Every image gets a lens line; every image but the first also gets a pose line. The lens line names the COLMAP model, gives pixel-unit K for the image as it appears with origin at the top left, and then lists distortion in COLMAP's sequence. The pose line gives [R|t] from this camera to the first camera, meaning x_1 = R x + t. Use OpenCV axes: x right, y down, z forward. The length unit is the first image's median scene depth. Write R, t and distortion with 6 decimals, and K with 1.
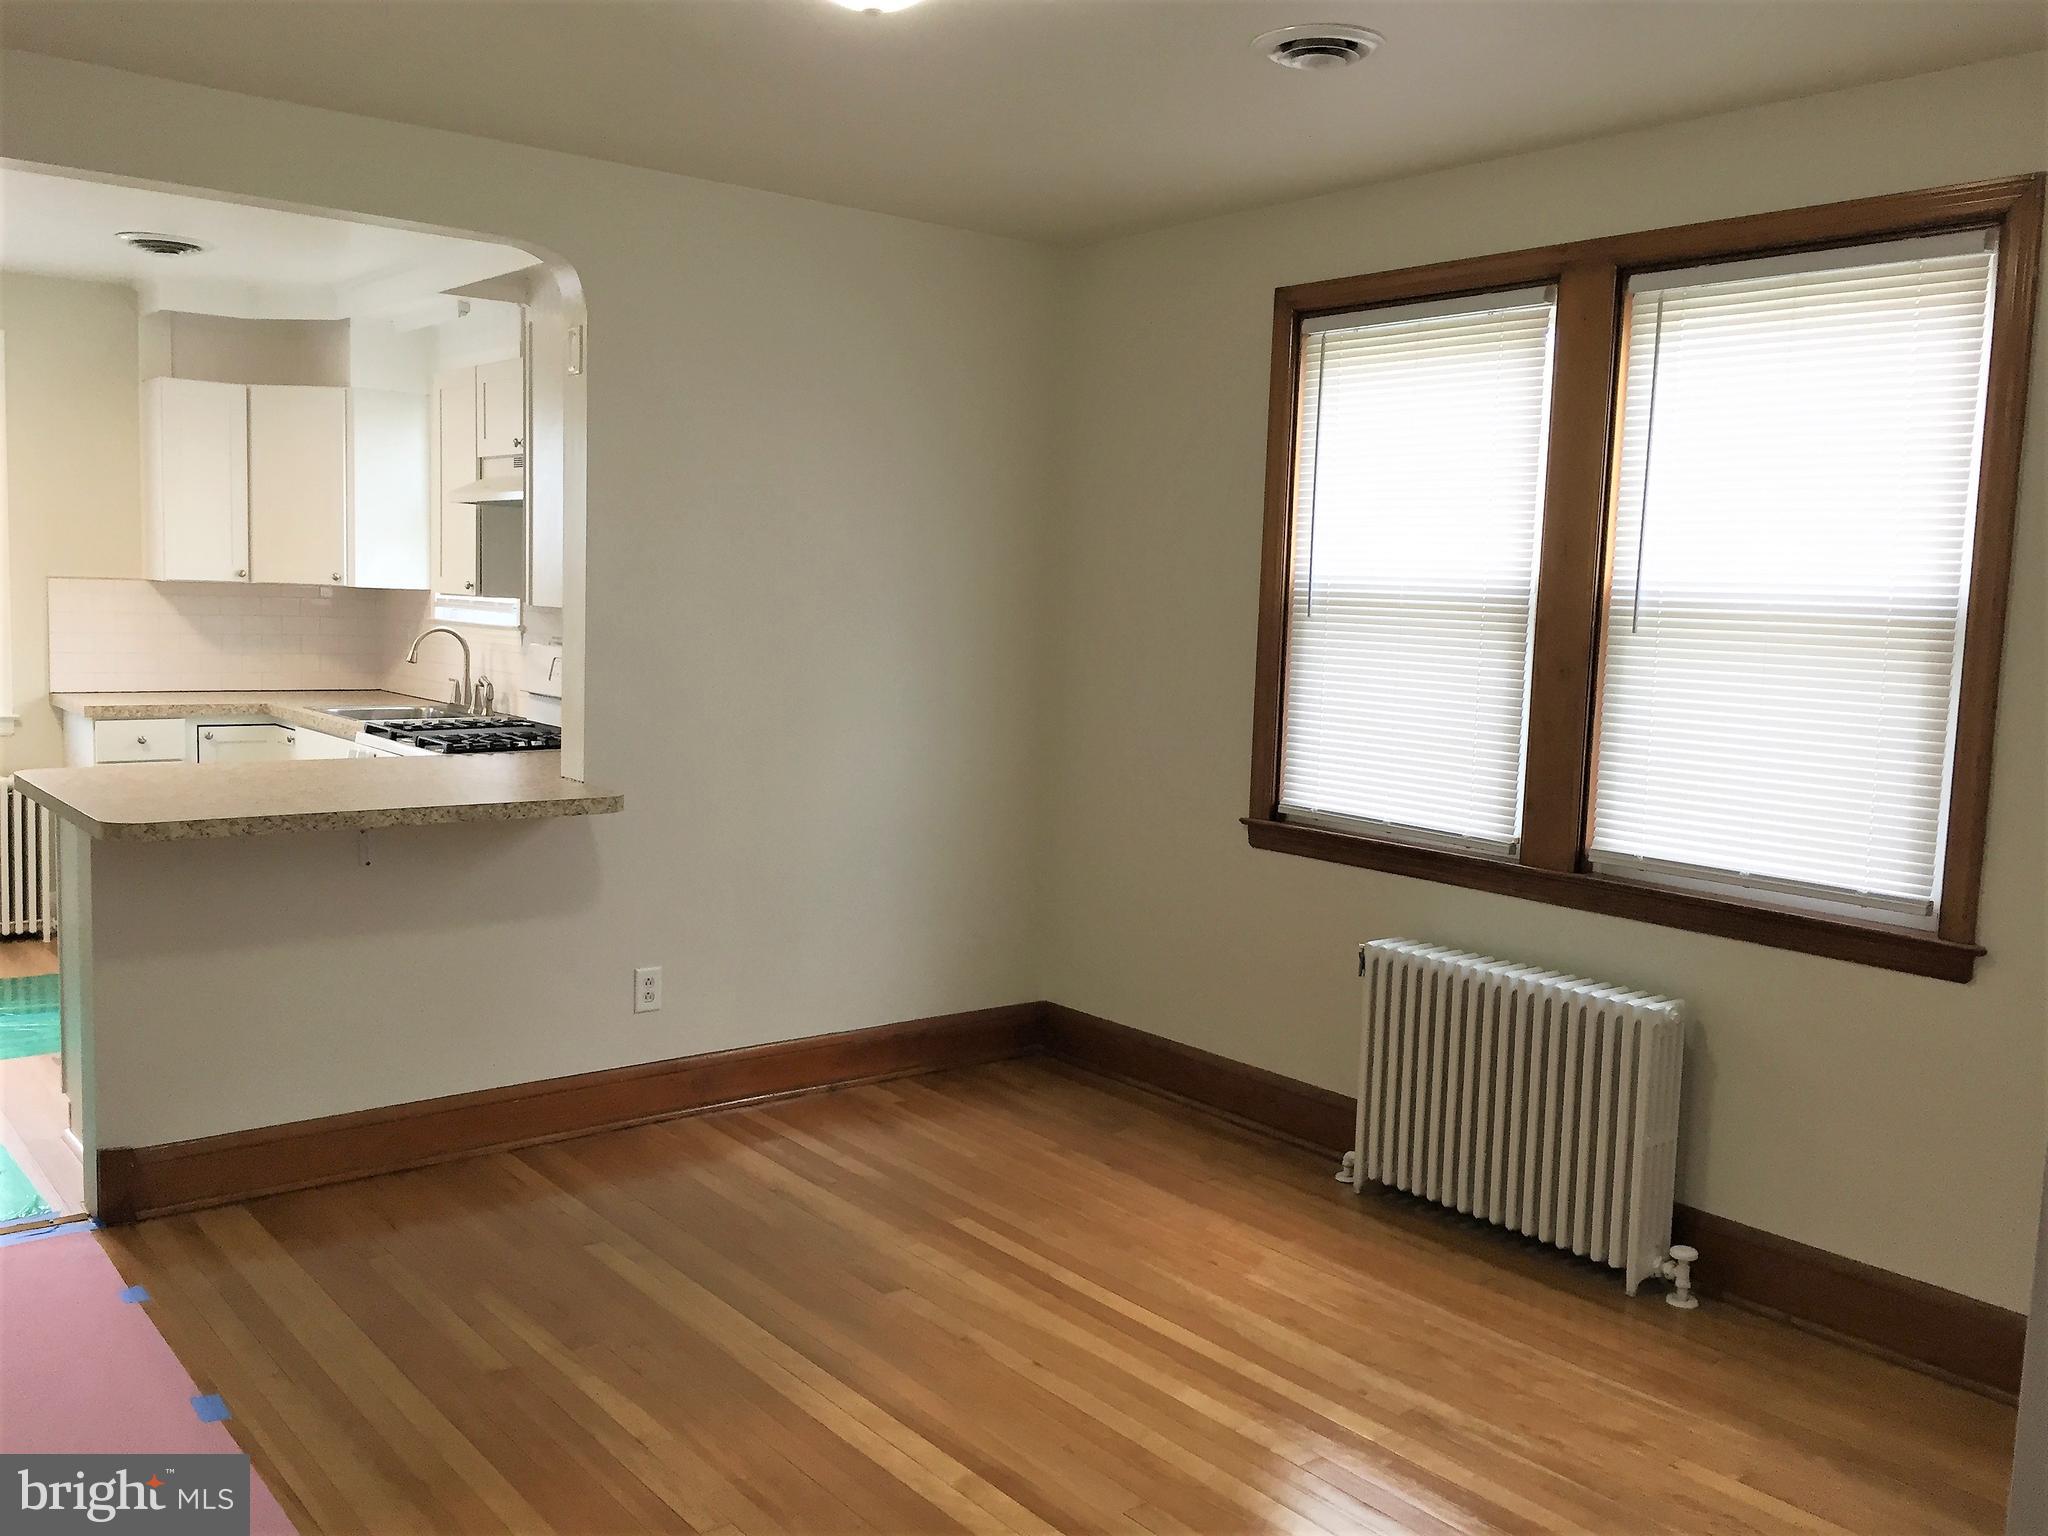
lens RADIAL K [[1813.3, 0, 1018.7], [0, 1813.3, 768.5], [0, 0, 1]] dist [0.046154, -0.016250]
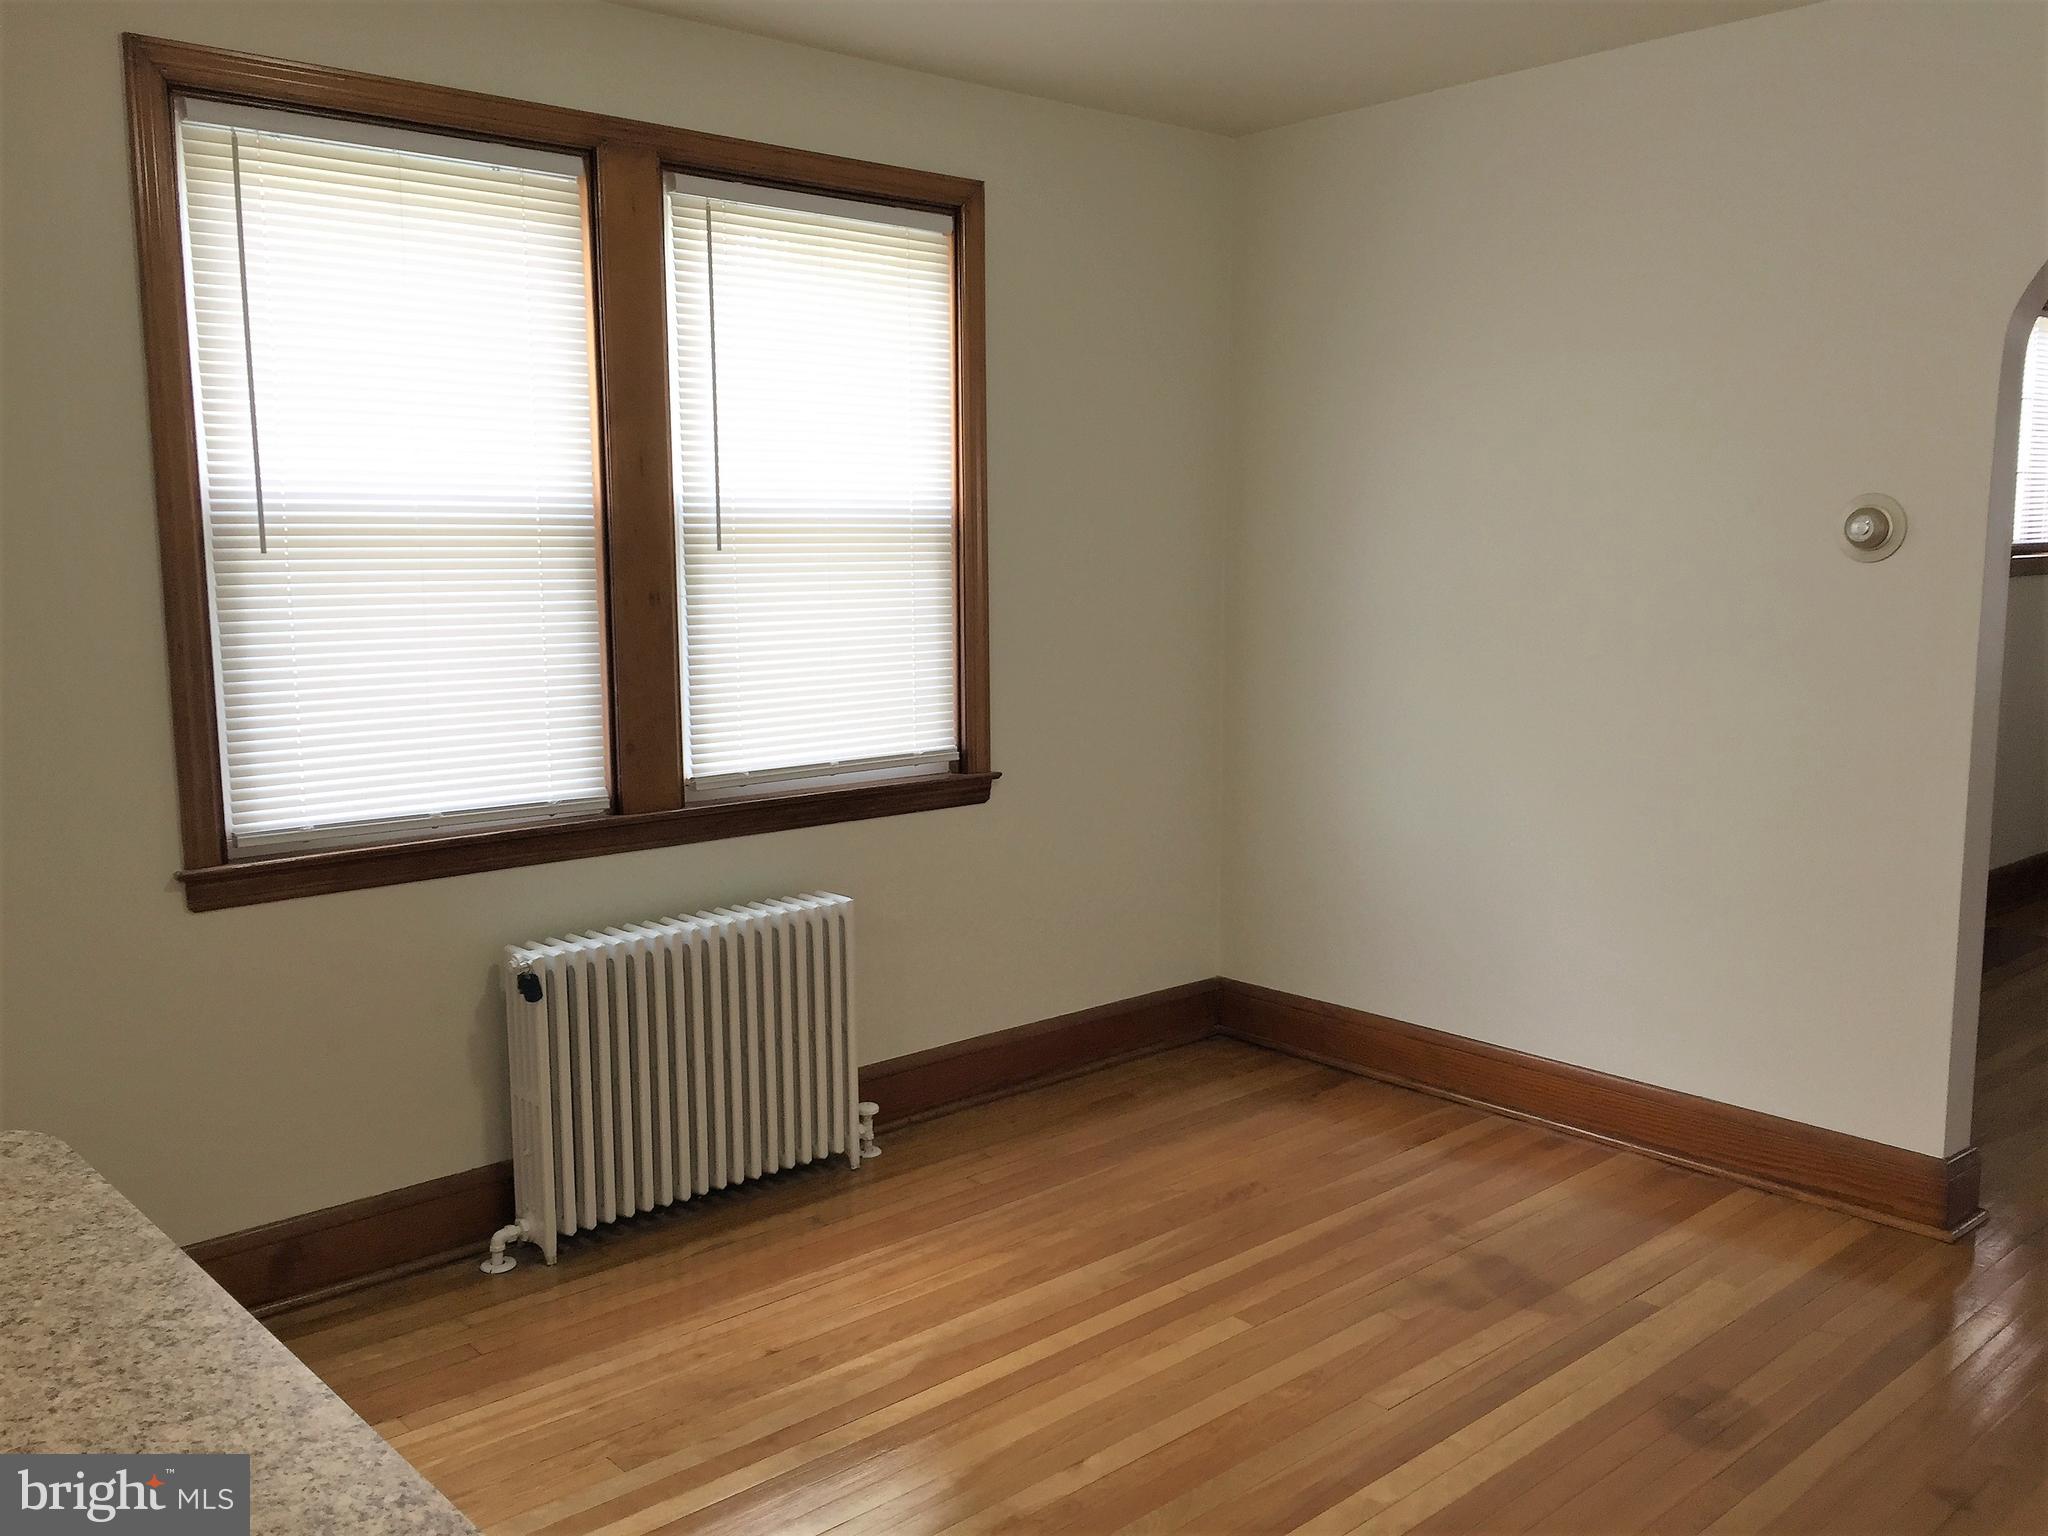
lens RADIAL K [[1813.3, 0, 1026.0], [0, 1813.3, 767.1], [0, 0, 1]] dist [0.046154, -0.016250]
pose [[-0.088656, -0.166352, 0.982073, -0.625924], [0.100070, 0.979479, 0.174946, -0.109071], [-0.991023, 0.113786, -0.070189, 0.870930]]
